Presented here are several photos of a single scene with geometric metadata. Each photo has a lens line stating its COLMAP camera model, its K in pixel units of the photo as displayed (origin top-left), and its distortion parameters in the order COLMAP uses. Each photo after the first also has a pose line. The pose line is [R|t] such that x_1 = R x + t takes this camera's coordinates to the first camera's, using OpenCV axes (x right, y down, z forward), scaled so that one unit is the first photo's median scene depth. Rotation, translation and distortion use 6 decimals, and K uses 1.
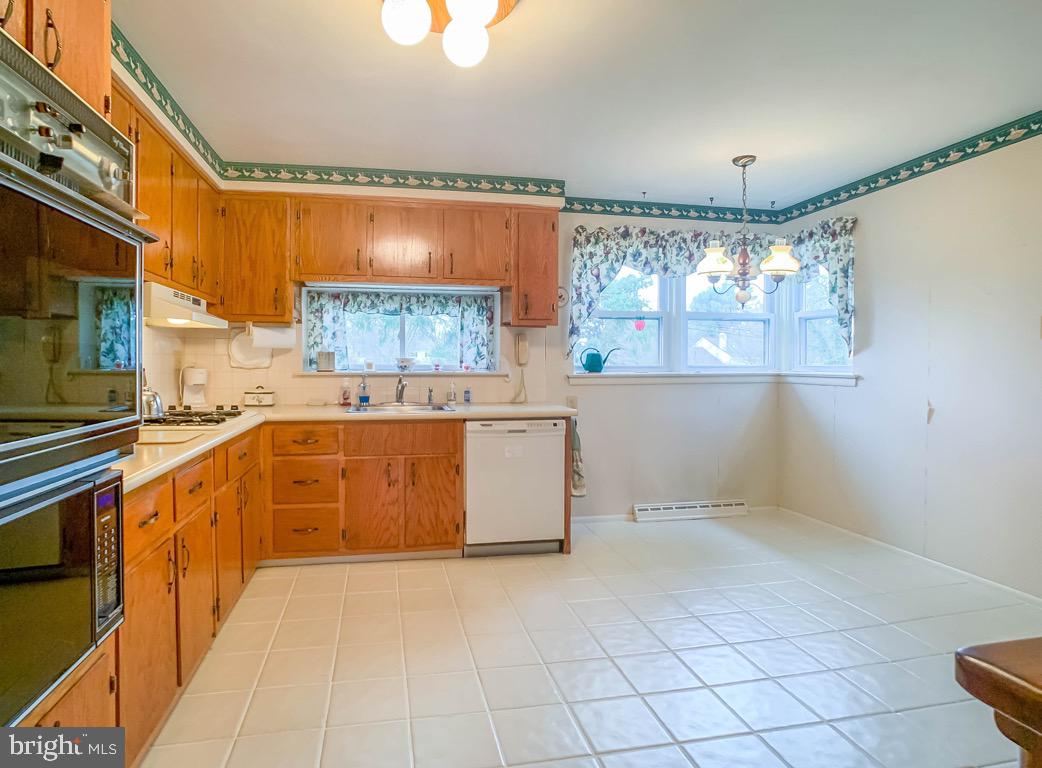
lens RADIAL K [[539.9, 0, 499.5], [0, 539.9, 366.6], [0, 0, 1]] dist [-0.020245, 0.000675]
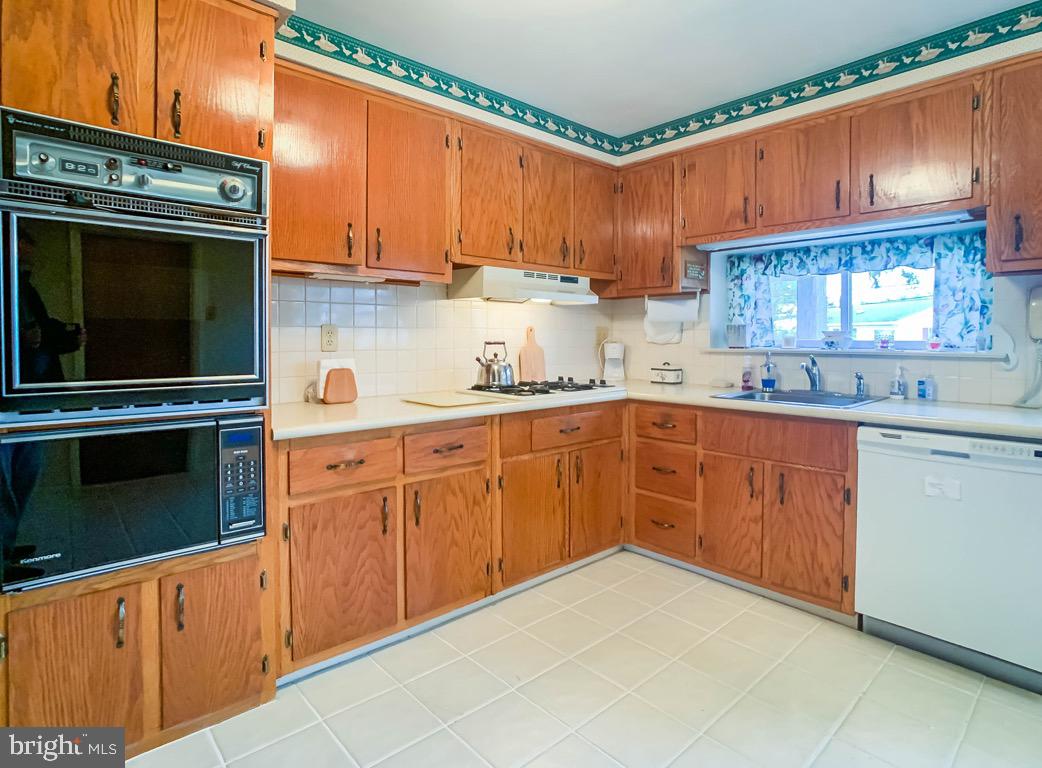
lens RADIAL K [[563.4, 0, 570.6], [0, 563.4, 343.7], [0, 0, 1]] dist [-0.032658, 0.001114]
pose [[0.555074, 0.007175, -0.831770, 0.307098], [-0.008416, 0.999960, 0.003009, 0.002046], [0.831758, 0.005330, 0.555112, 0.328027]]
